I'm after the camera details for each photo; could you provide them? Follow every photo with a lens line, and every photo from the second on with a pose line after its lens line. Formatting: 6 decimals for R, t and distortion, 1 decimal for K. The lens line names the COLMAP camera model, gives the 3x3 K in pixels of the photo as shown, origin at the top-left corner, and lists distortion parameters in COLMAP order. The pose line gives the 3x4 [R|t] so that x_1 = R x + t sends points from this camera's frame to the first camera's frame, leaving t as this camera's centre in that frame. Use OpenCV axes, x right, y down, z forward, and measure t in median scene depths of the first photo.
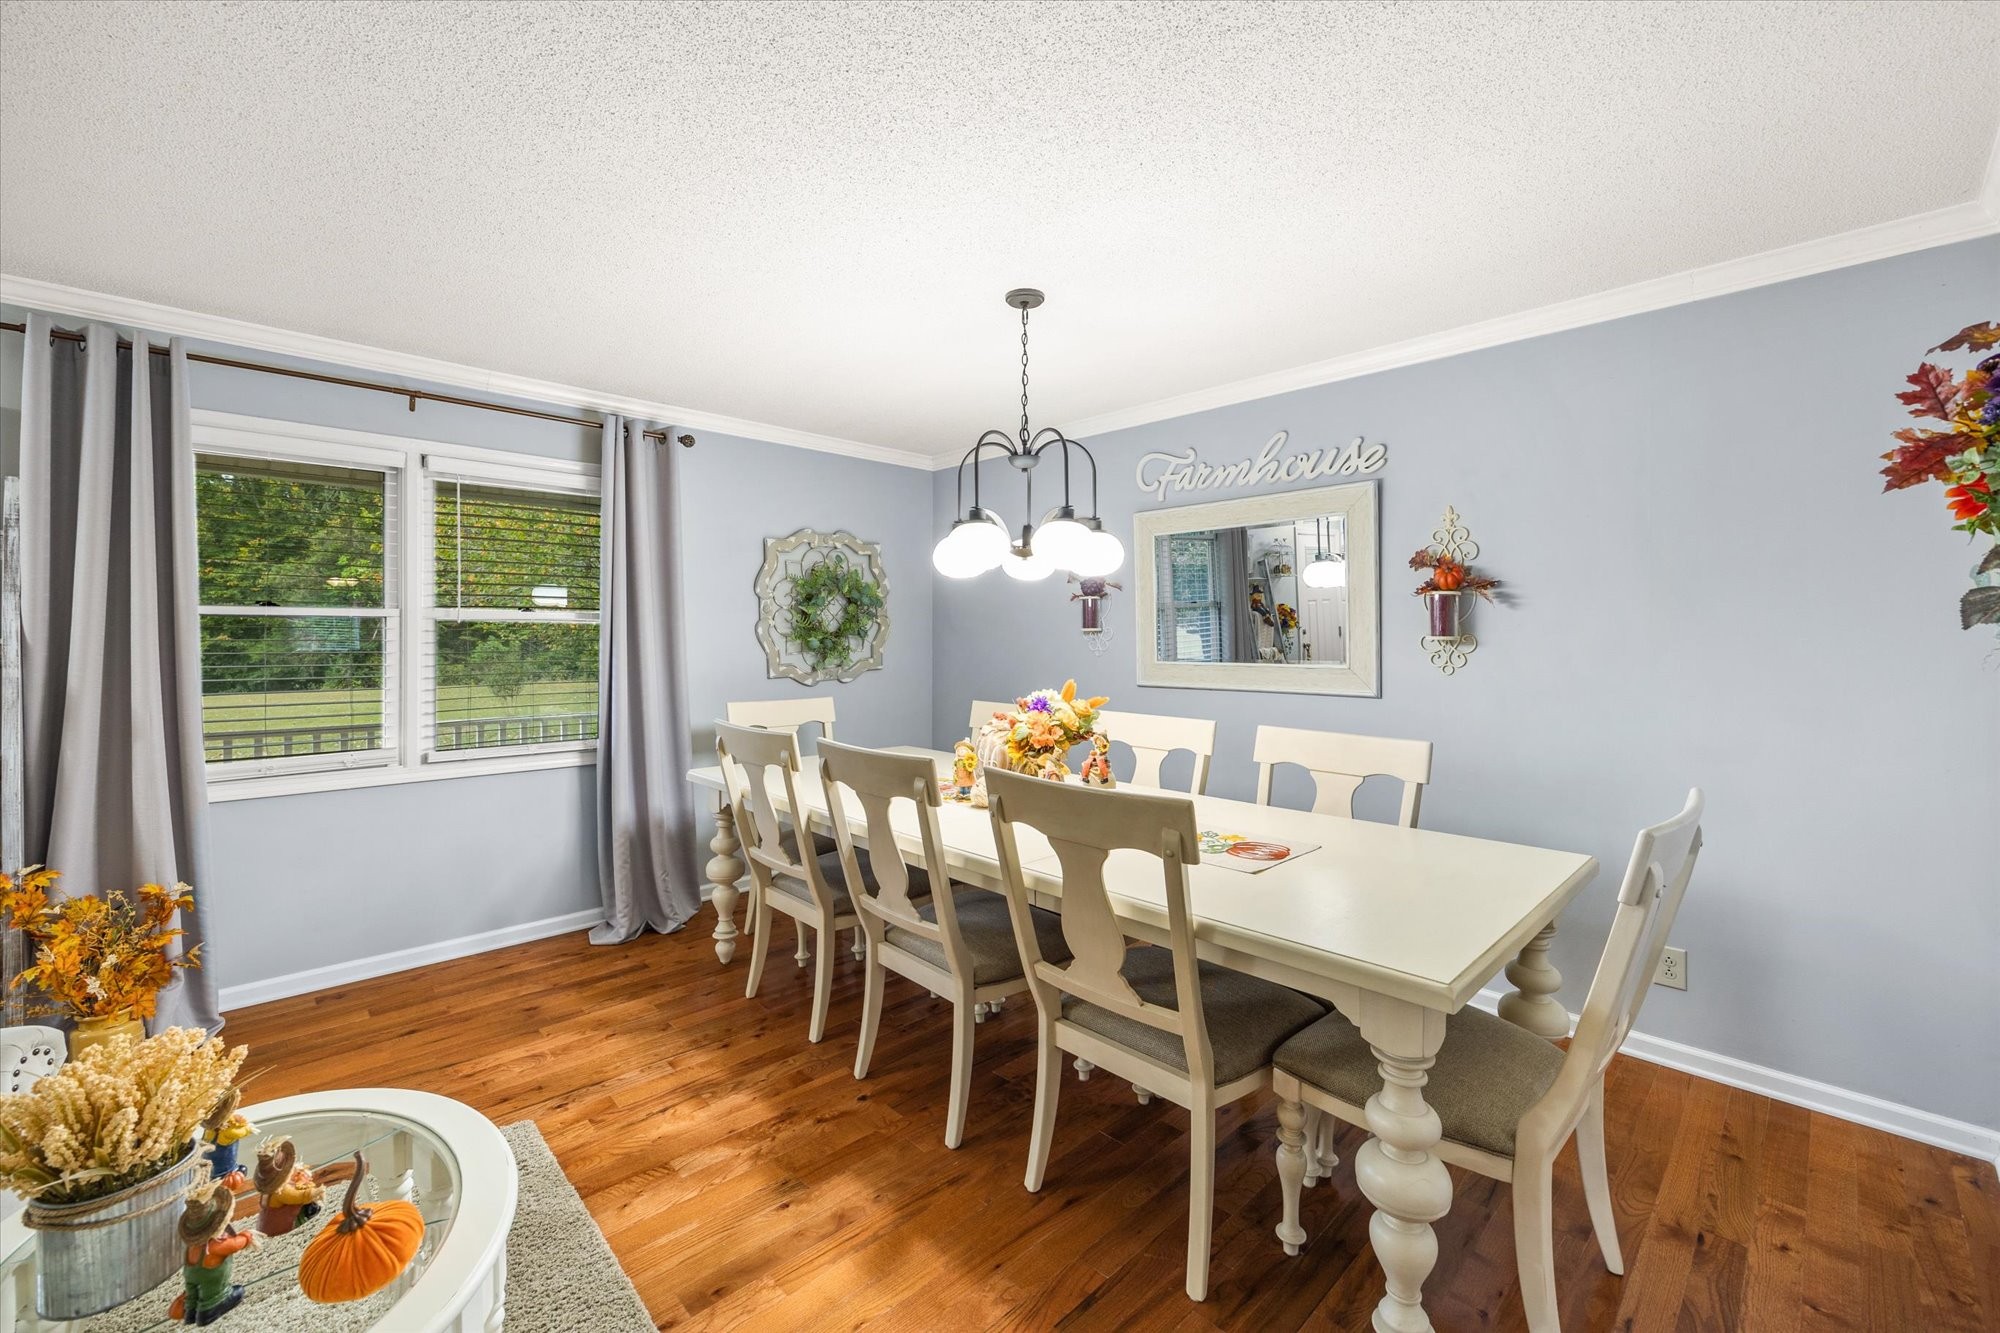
lens RADIAL K [[814.8, 0, 1001.6], [0, 814.8, 649.1], [0, 0, 1]] dist [0.001788, 0.000340]
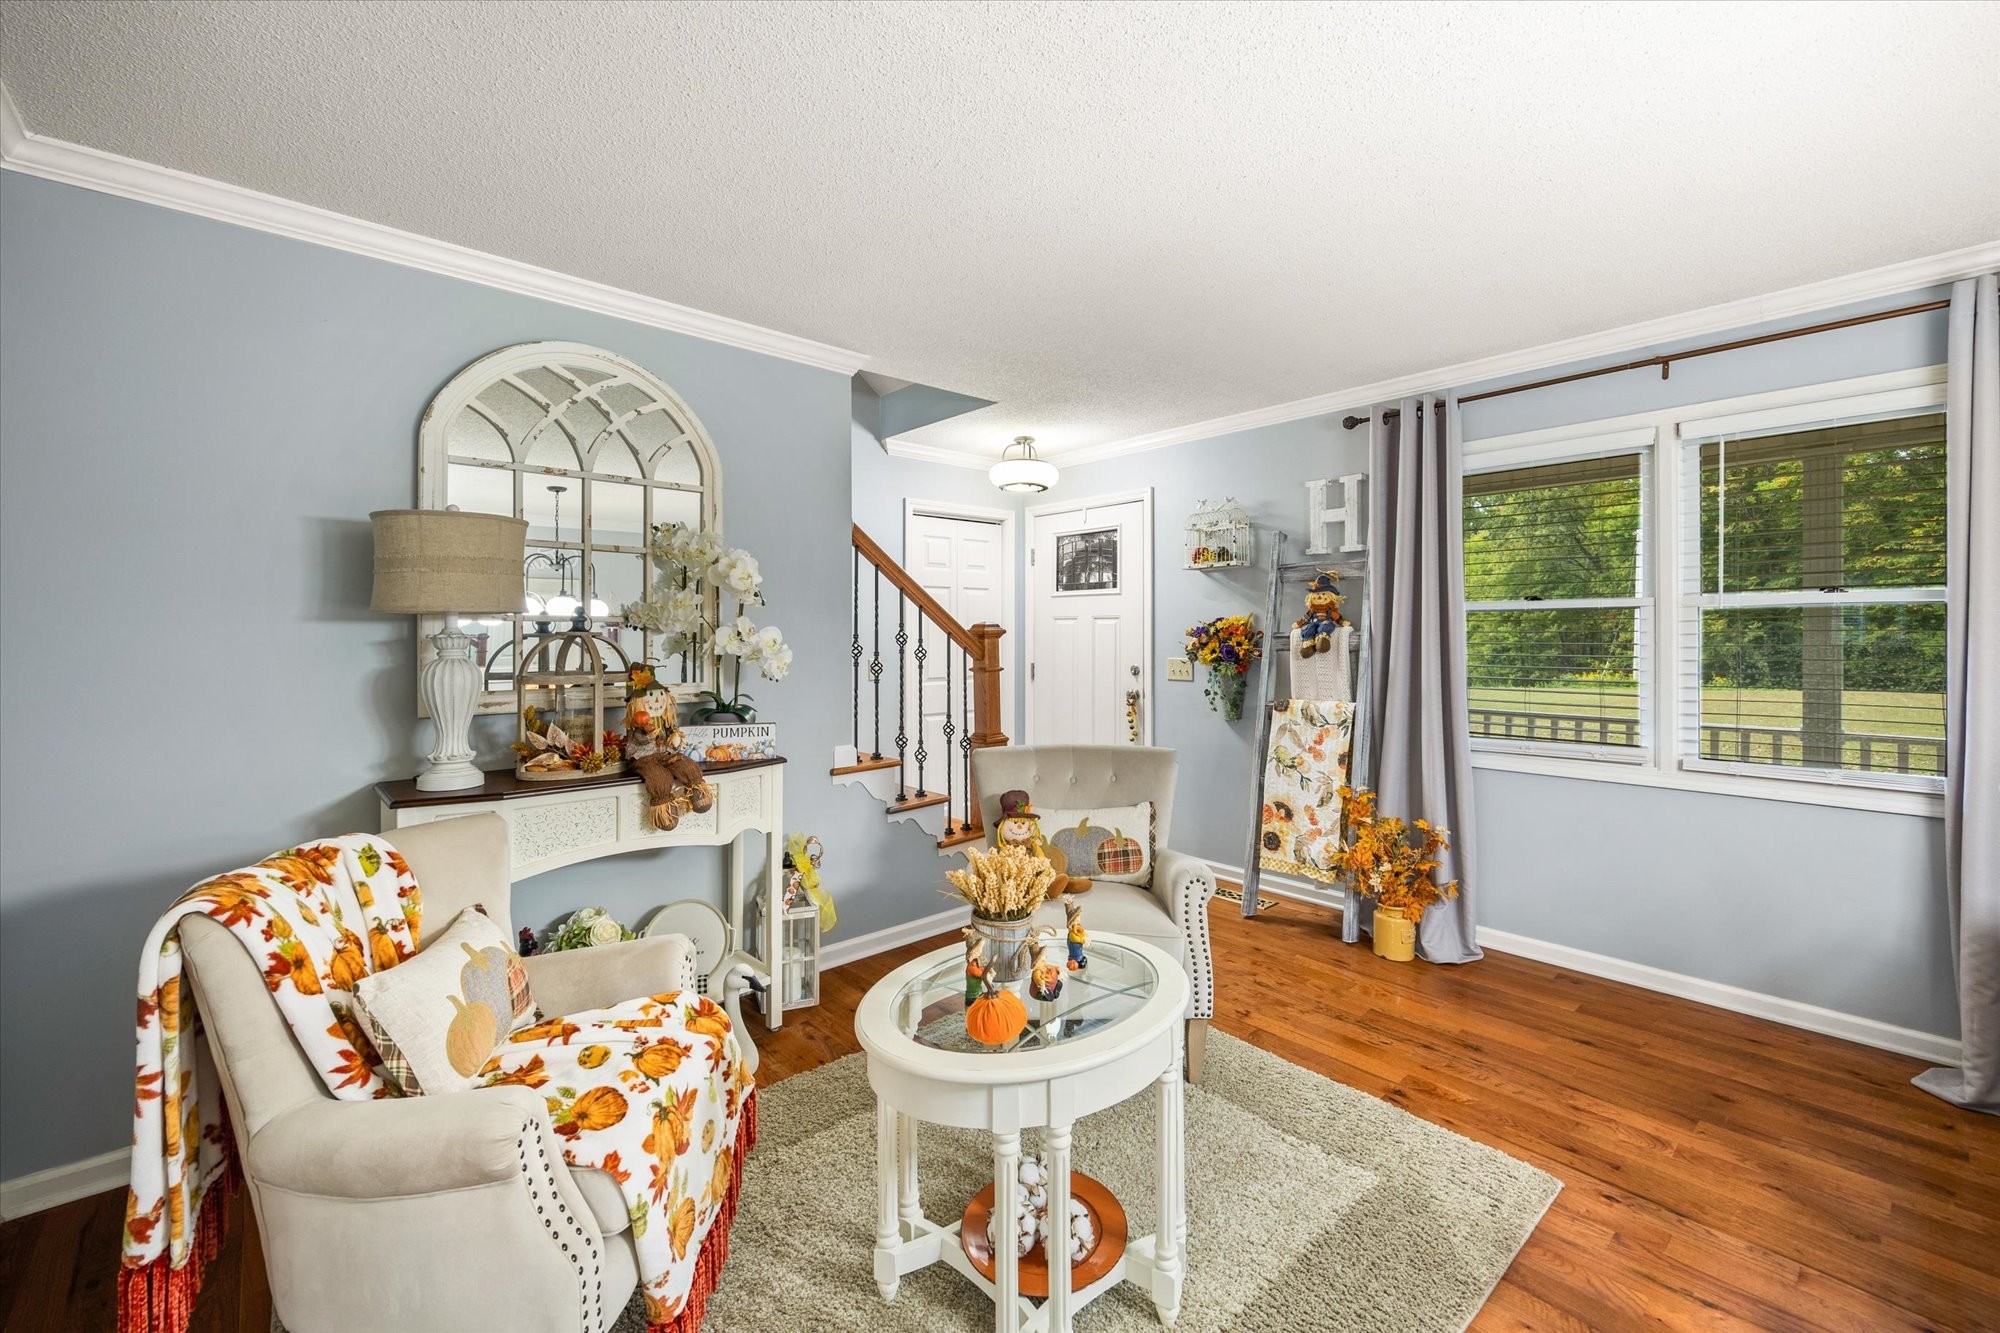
lens RADIAL K [[814.8, 0, 994.1], [0, 814.8, 638.8], [0, 0, 1]] dist [0.001788, 0.000340]
pose [[-0.043378, 0.005269, -0.999045, 0.220151], [-0.008449, 0.999948, 0.005640, -0.001175], [0.999023, 0.008686, -0.043331, 0.298207]]
